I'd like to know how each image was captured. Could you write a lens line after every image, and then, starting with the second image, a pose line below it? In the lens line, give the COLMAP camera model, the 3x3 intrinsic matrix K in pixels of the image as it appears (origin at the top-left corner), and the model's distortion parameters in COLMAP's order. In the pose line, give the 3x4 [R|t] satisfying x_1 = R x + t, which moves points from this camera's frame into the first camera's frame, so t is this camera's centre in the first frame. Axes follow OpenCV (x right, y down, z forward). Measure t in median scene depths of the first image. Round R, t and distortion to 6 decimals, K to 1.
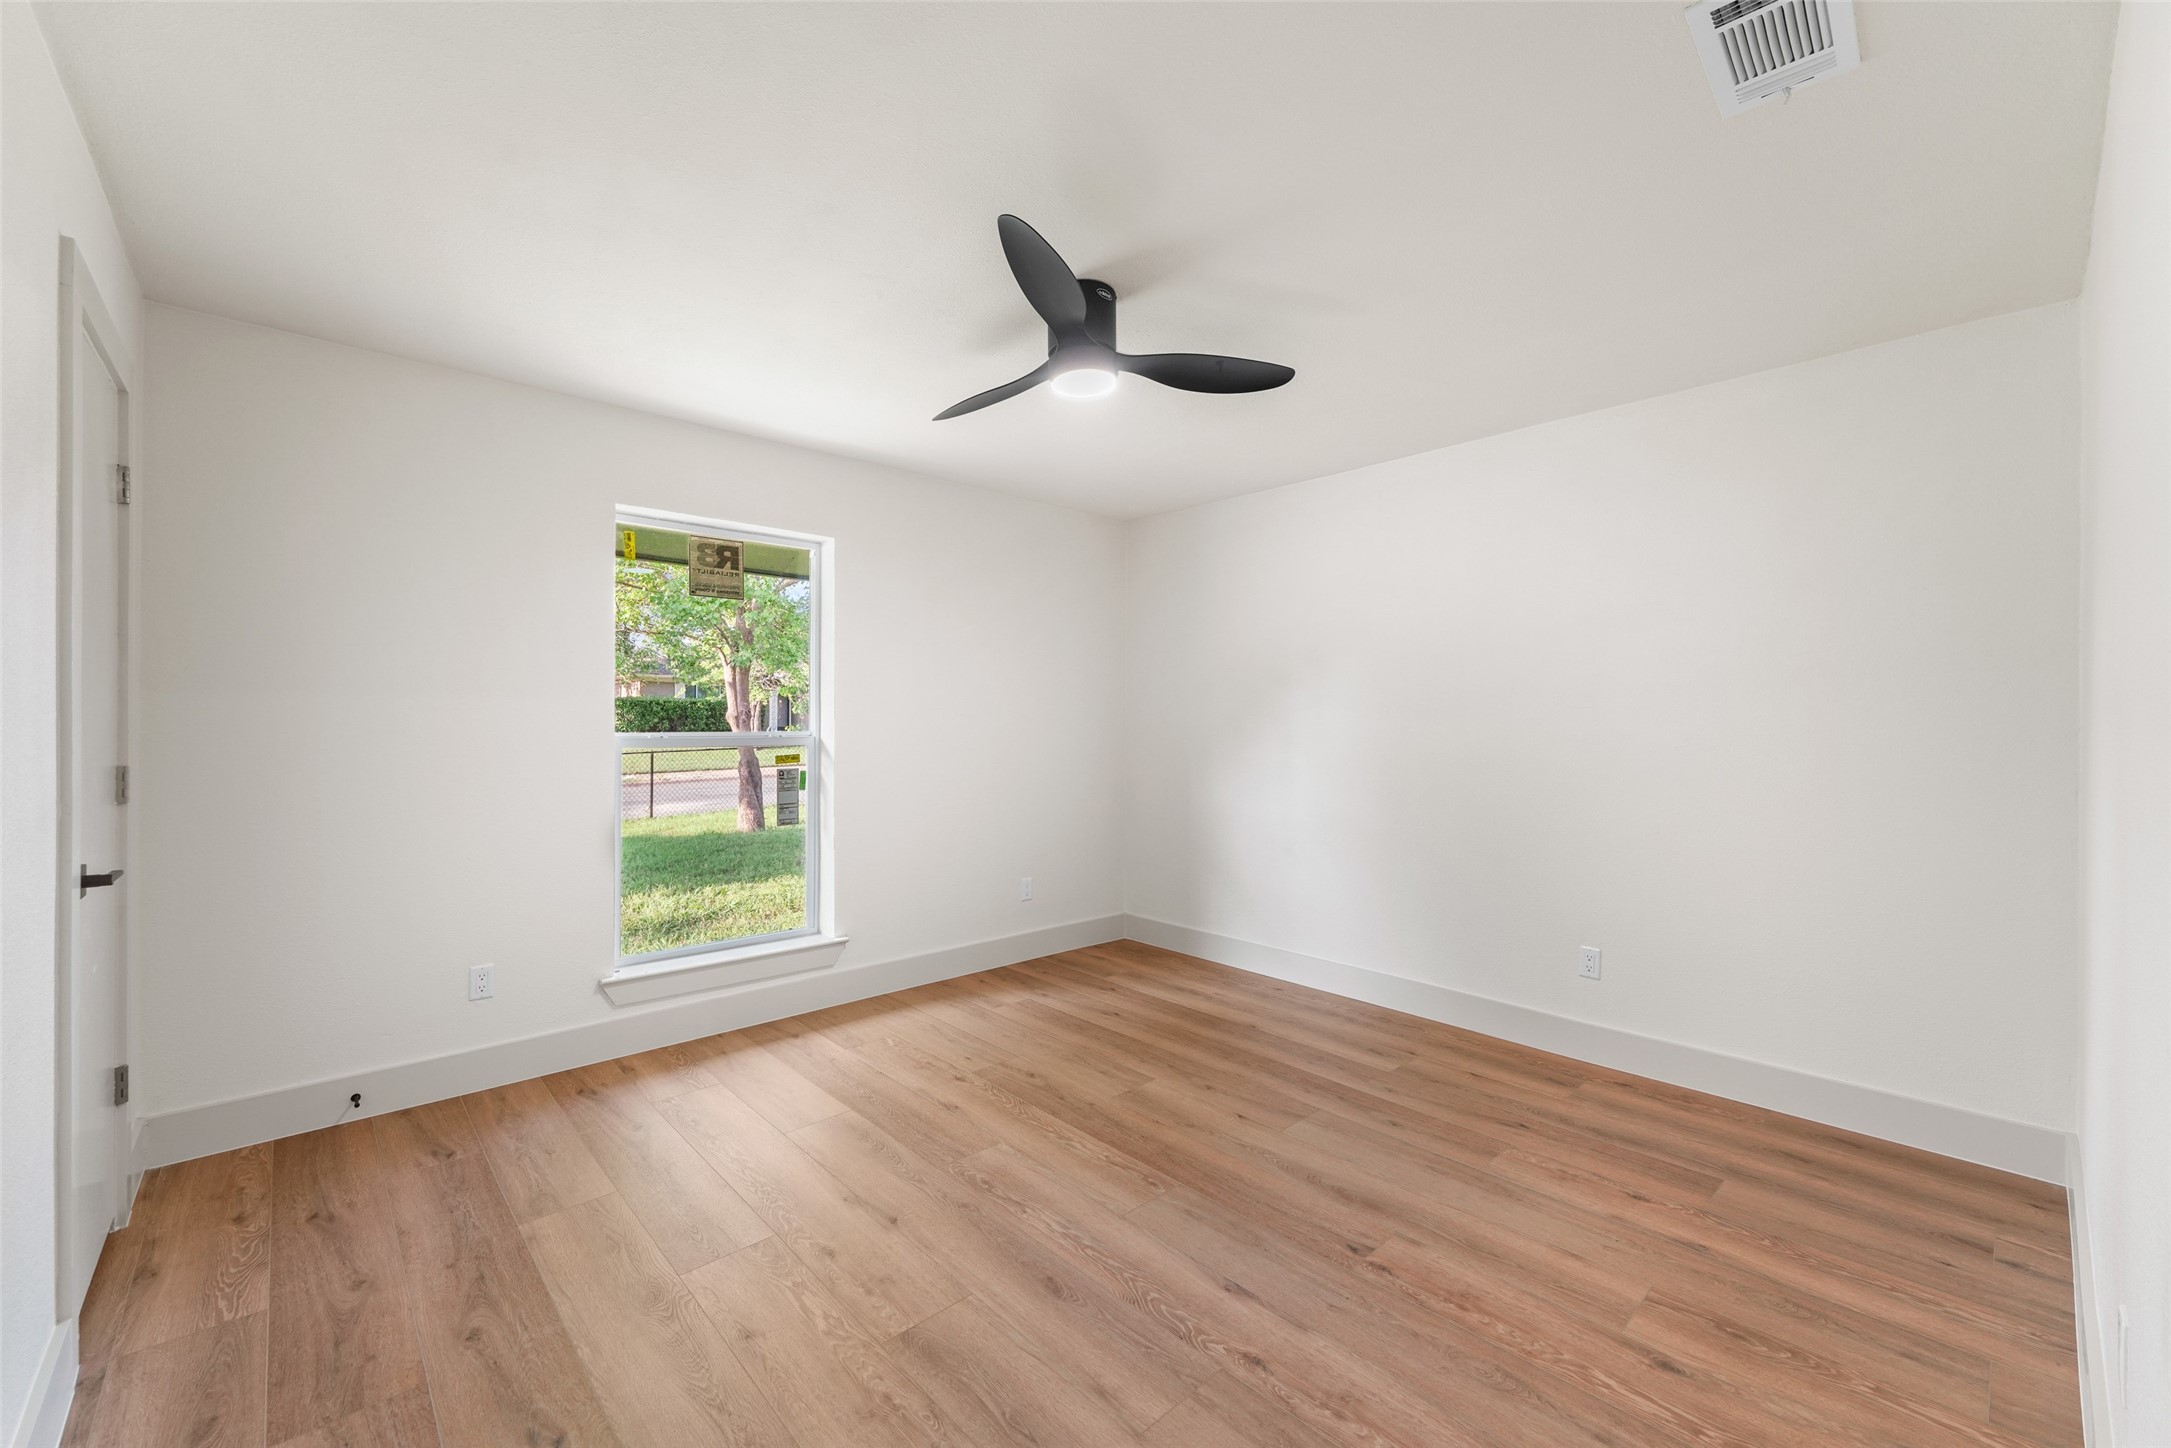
lens RADIAL K [[856.8, 0, 1073.4], [0, 856.8, 720.3], [0, 0, 1]] dist [0.012922, -0.002761]
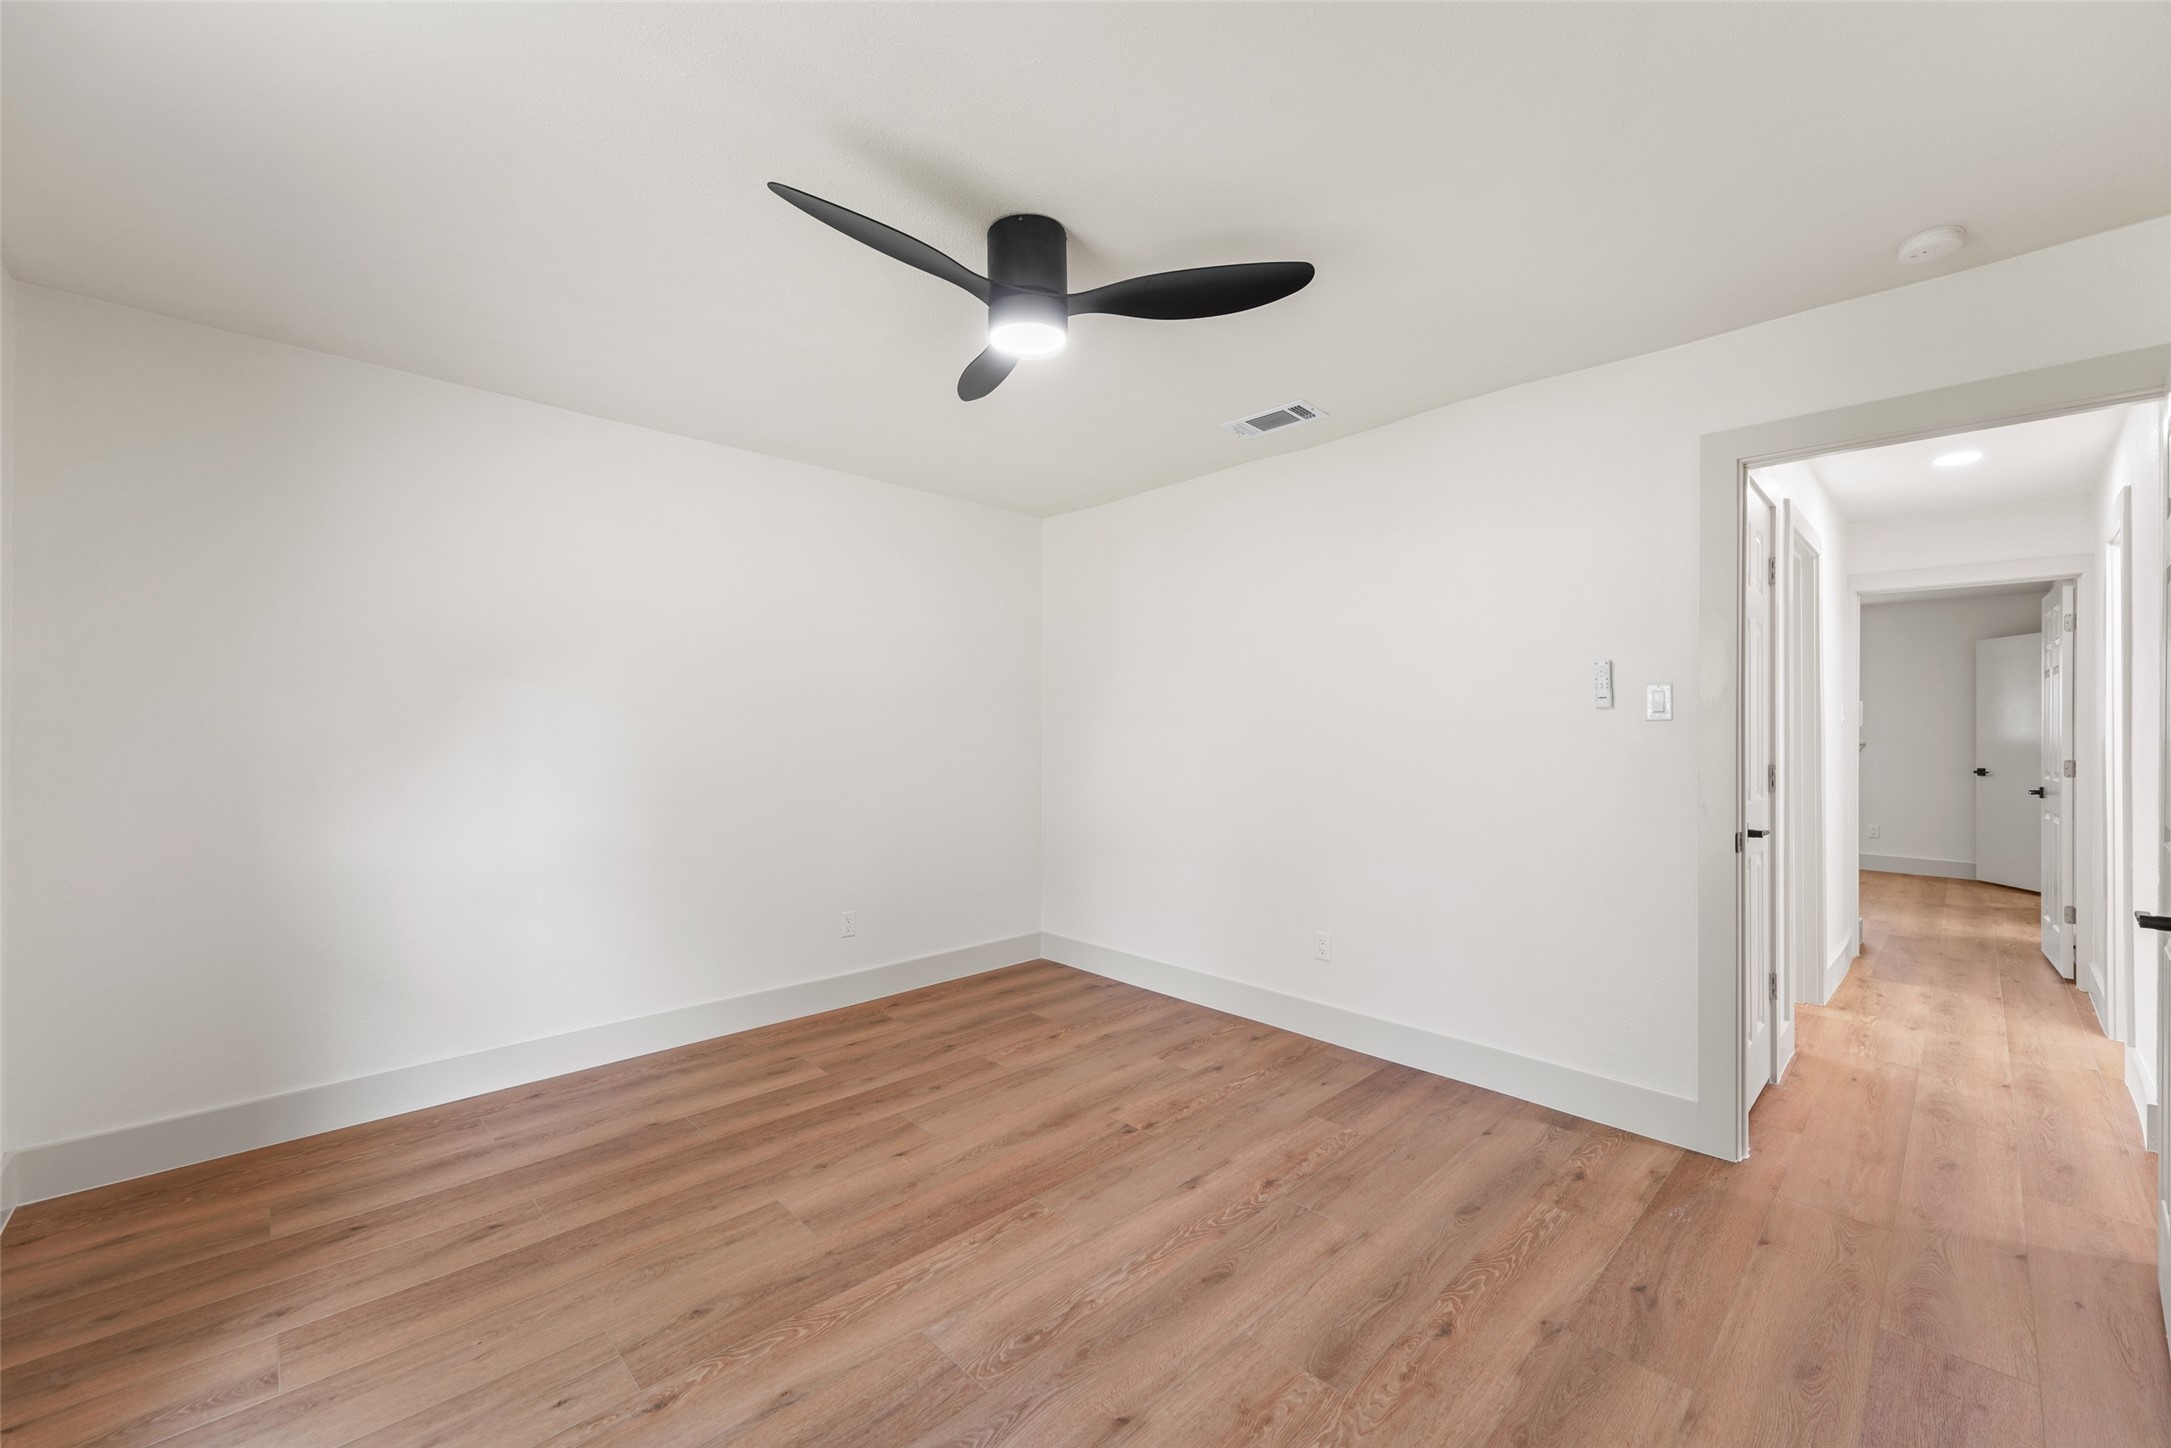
lens RADIAL K [[856.8, 0, 1075.4], [0, 856.8, 716.5], [0, 0, 1]] dist [0.012922, -0.002761]
pose [[-0.016829, 0.009949, 0.999809, -0.736472], [-0.006510, 0.999928, -0.010060, -0.002281], [-0.999837, -0.006678, -0.016763, 0.828157]]
